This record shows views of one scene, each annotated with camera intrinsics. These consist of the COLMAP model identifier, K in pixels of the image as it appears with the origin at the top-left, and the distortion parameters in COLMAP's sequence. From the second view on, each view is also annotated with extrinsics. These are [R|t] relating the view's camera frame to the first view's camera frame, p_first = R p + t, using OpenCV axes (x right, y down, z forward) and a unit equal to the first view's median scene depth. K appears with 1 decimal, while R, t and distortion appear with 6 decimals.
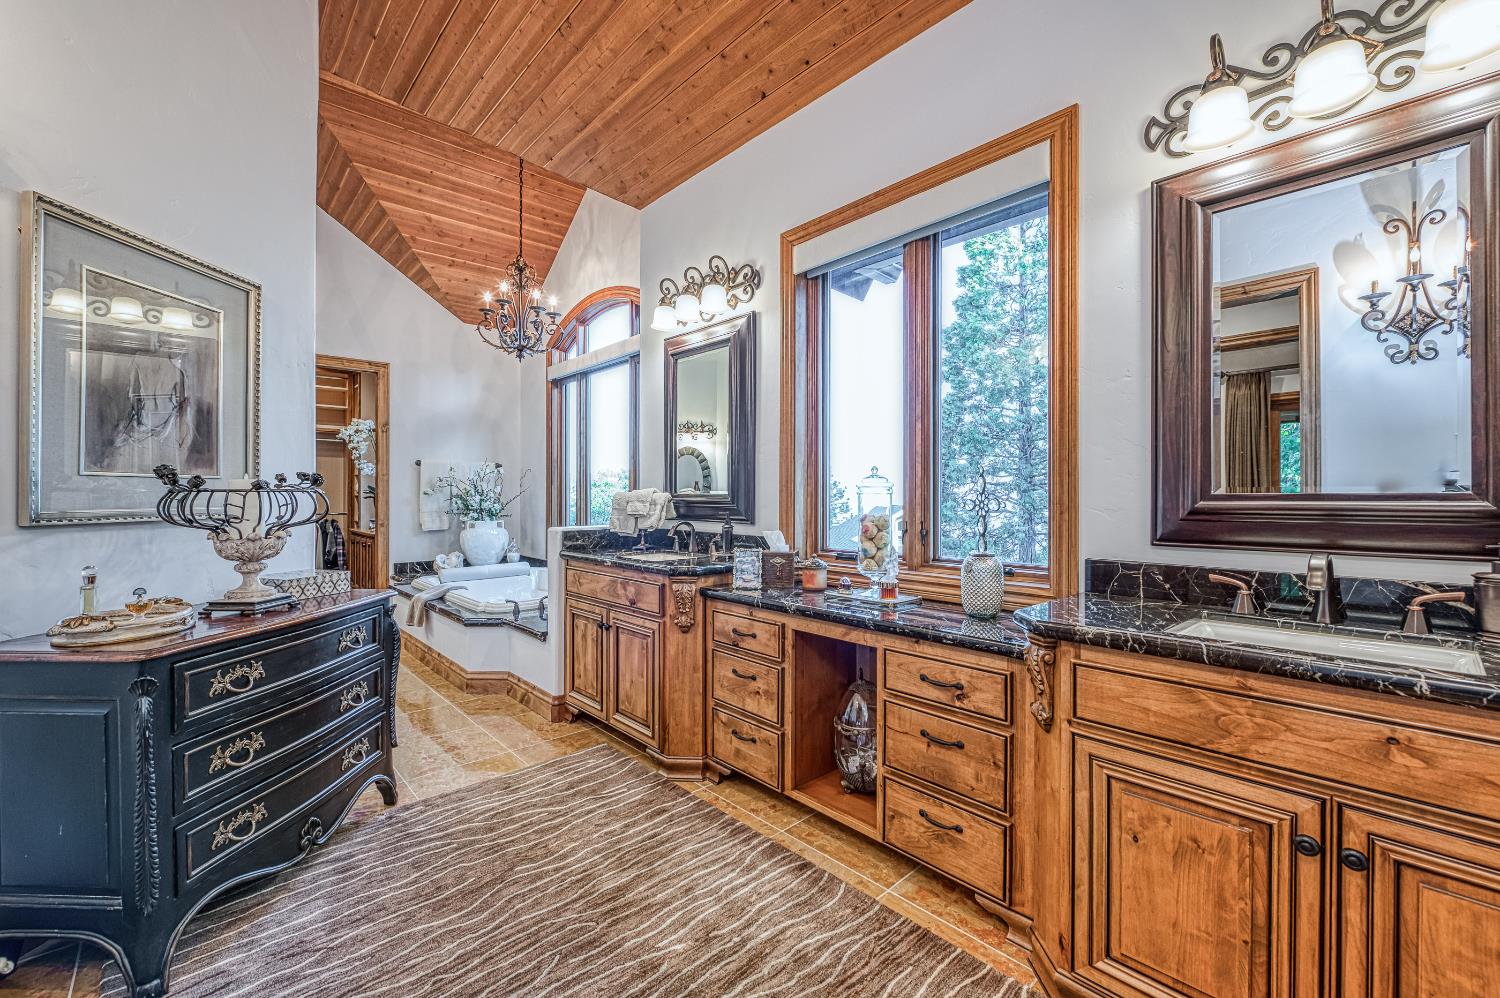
lens RADIAL K [[610.1, 0, 750.0], [0, 610.1, 499.0], [0, 0, 1]] dist [-0.000567, -0.000089]
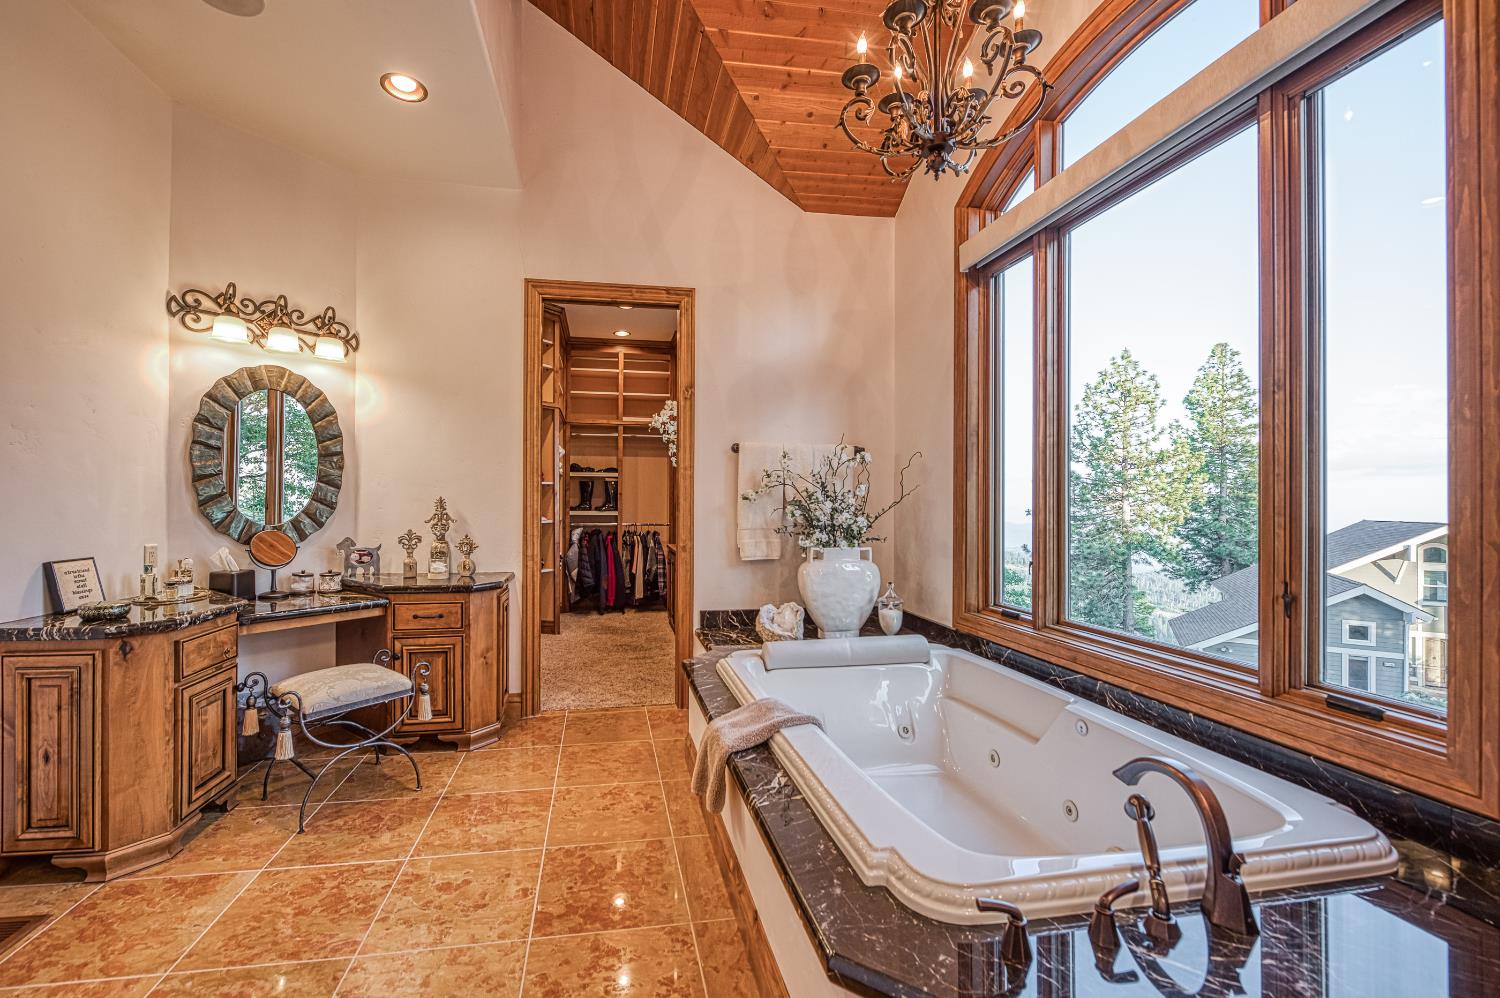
lens RADIAL K [[618.9, 0, 733.7], [0, 618.9, 507.6], [0, 0, 1]] dist [0.000134, -0.005551]
pose [[0.861230, 0.003451, -0.508203, -0.234494], [-0.003072, 0.999994, 0.001585, -0.000821], [0.508205, 0.000196, 0.861236, 0.473155]]
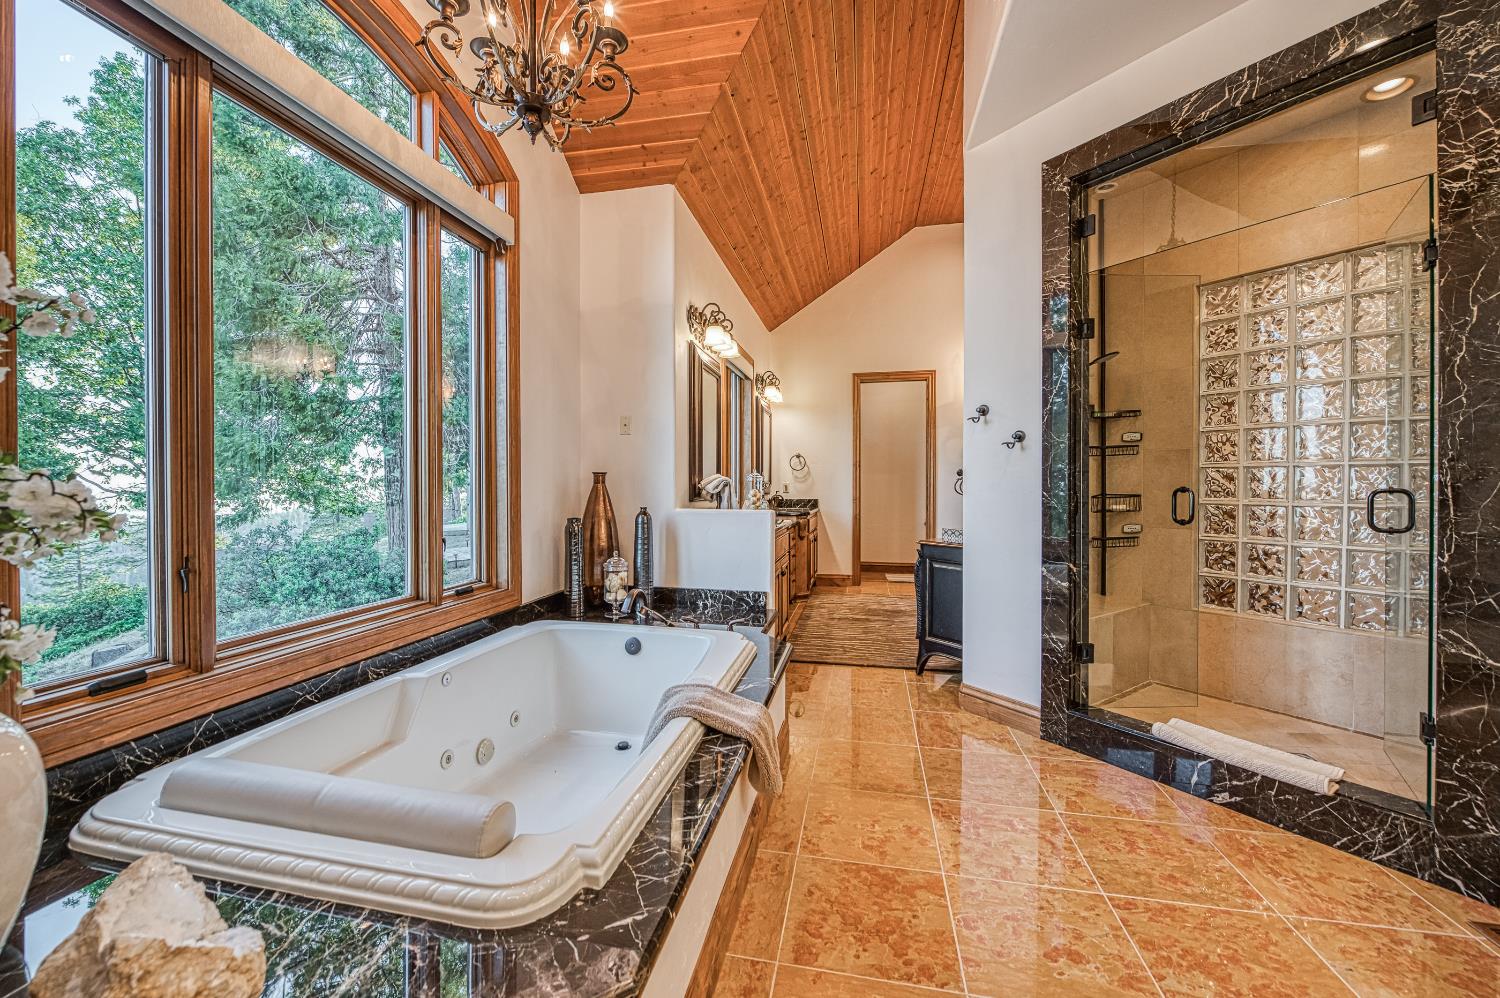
lens RADIAL K [[618.9, 0, 733.7], [0, 618.9, 507.6], [0, 0, 1]] dist [0.000134, -0.005551]
pose [[-0.579859, -0.032962, 0.814050, -0.649358], [-0.001590, 0.999225, 0.039328, -0.000184], [-0.814715, 0.021510, -0.579462, 0.937738]]
